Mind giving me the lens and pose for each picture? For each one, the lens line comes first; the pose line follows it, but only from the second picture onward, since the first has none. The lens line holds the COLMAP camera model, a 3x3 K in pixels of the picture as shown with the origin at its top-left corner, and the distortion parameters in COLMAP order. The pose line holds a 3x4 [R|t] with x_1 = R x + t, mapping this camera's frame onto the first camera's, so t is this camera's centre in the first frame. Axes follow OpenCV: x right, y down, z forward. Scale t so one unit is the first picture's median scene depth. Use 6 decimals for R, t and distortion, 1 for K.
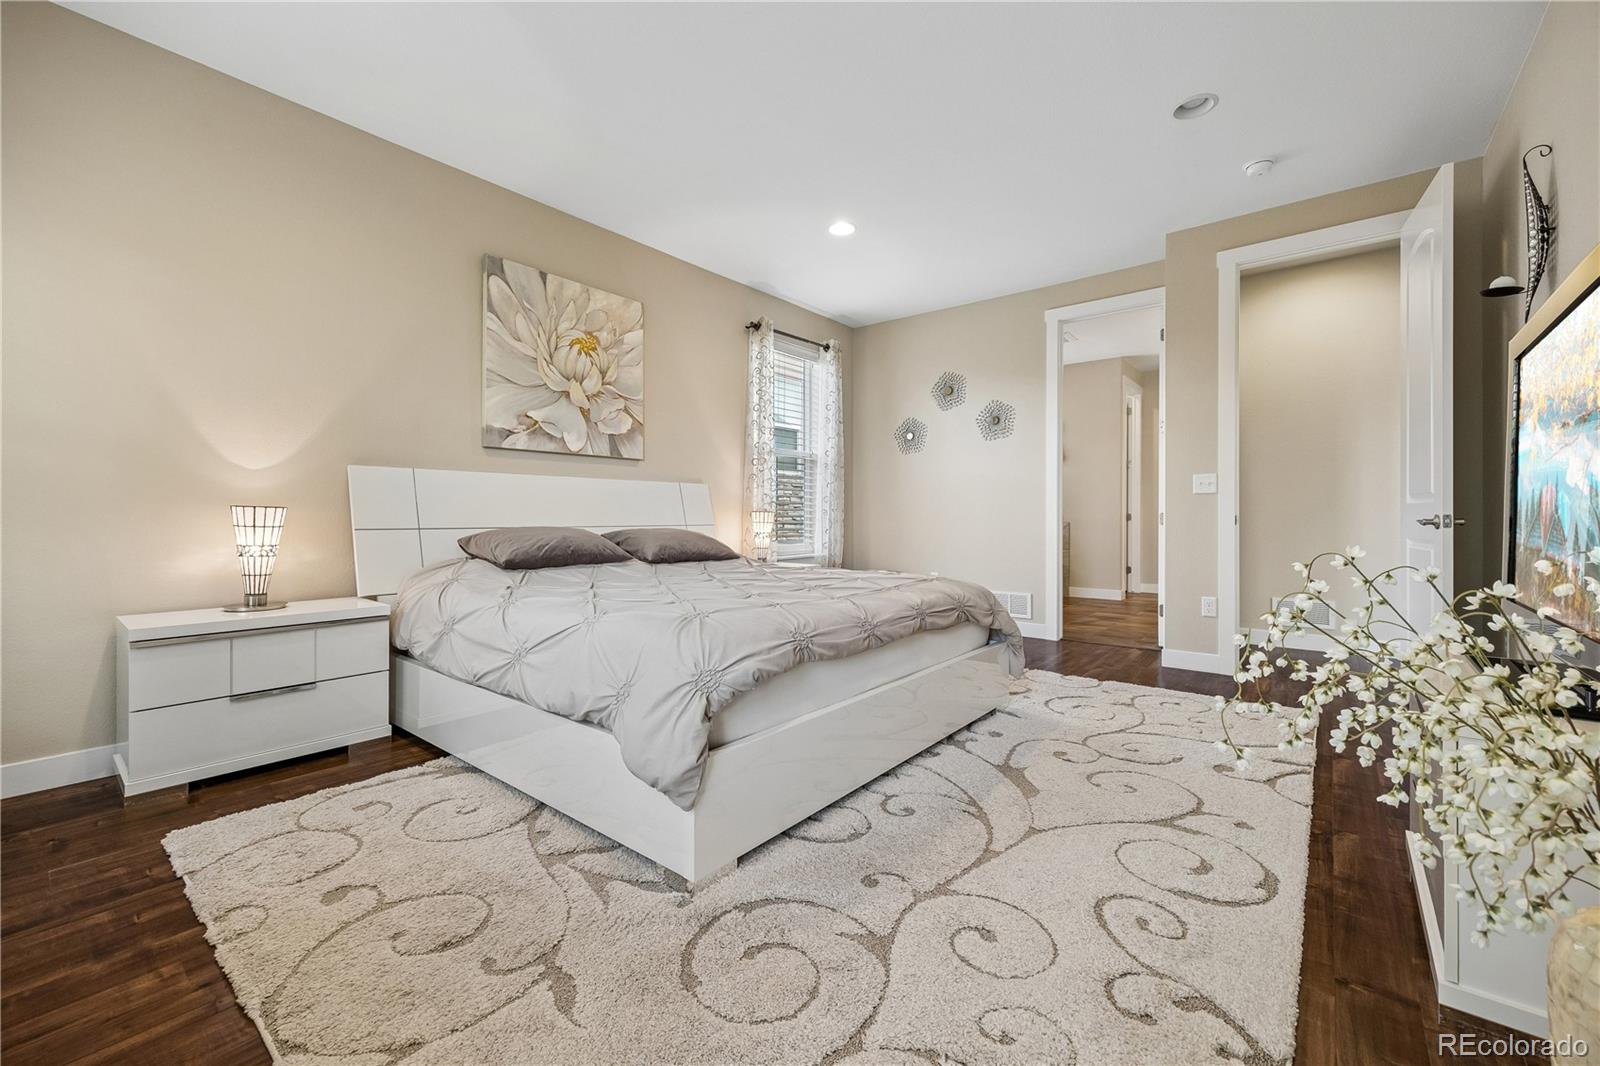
lens RADIAL K [[631.5, 0, 798.7], [0, 631.5, 527.8], [0, 0, 1]] dist [0.003697, -0.000739]
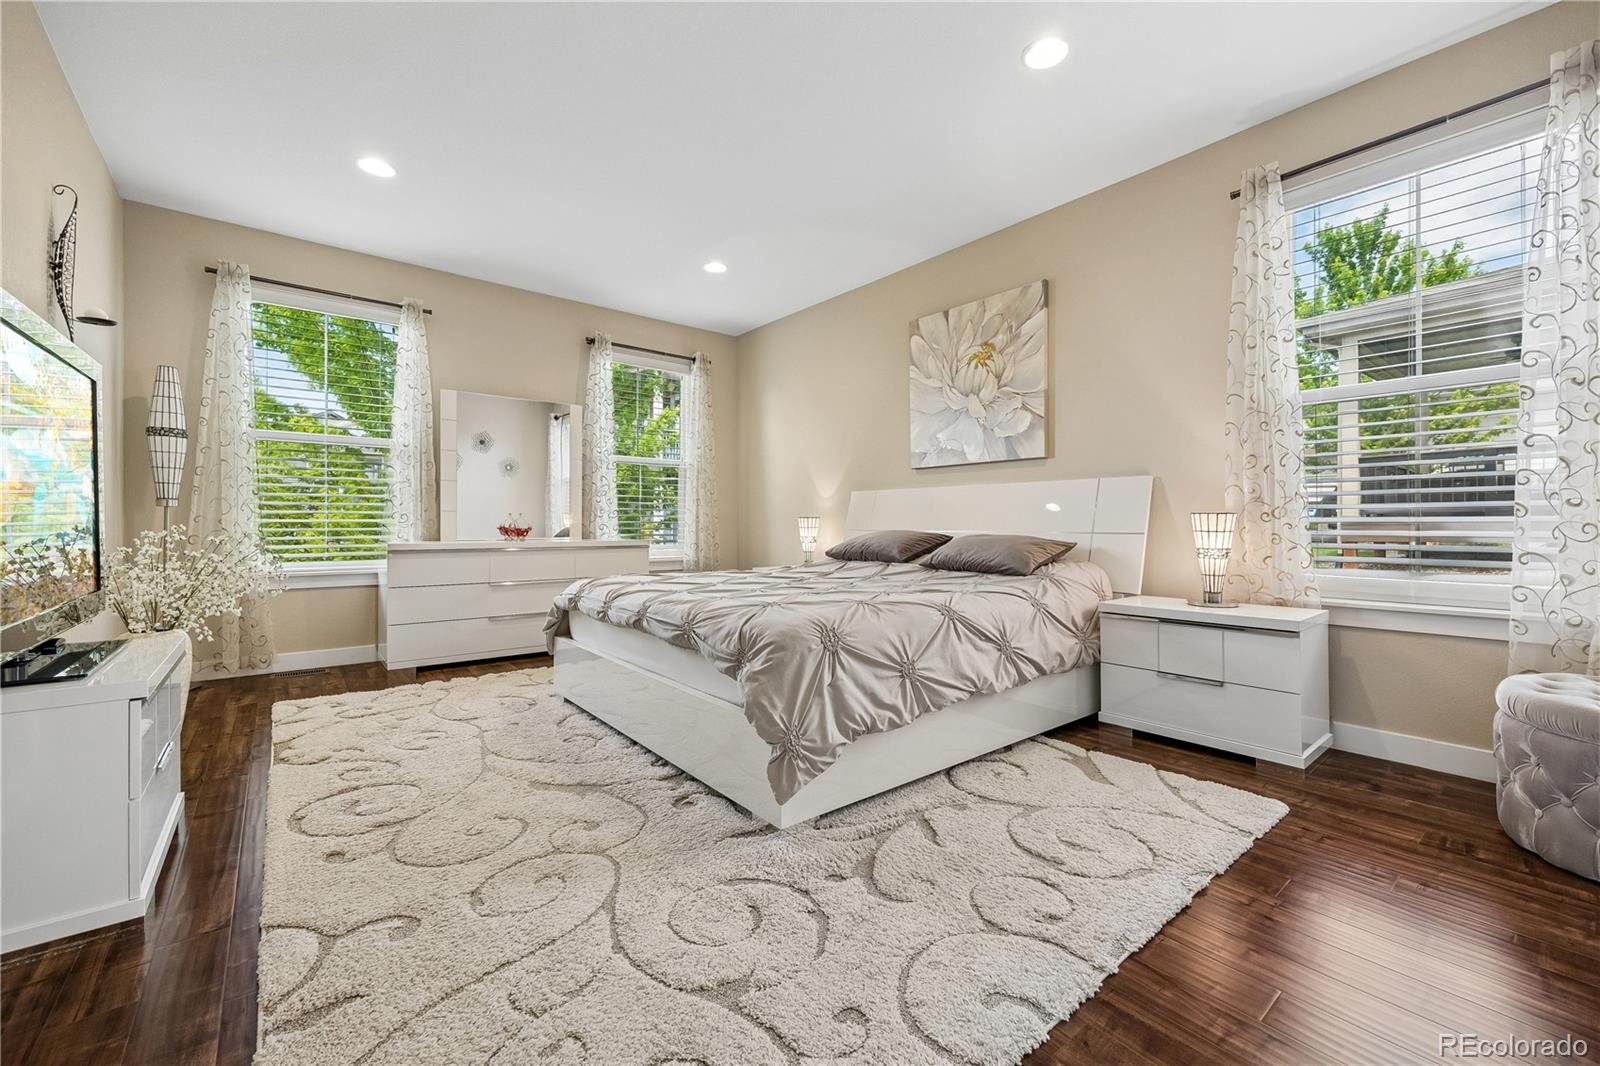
lens RADIAL K [[631.5, 0, 797.2], [0, 631.5, 520.2], [0, 0, 1]] dist [0.003697, -0.000739]
pose [[-0.190746, -0.003686, -0.981633, 0.745478], [-0.018934, 0.999821, -0.000075, -0.015615], [0.981457, 0.018572, -0.190782, 0.916529]]
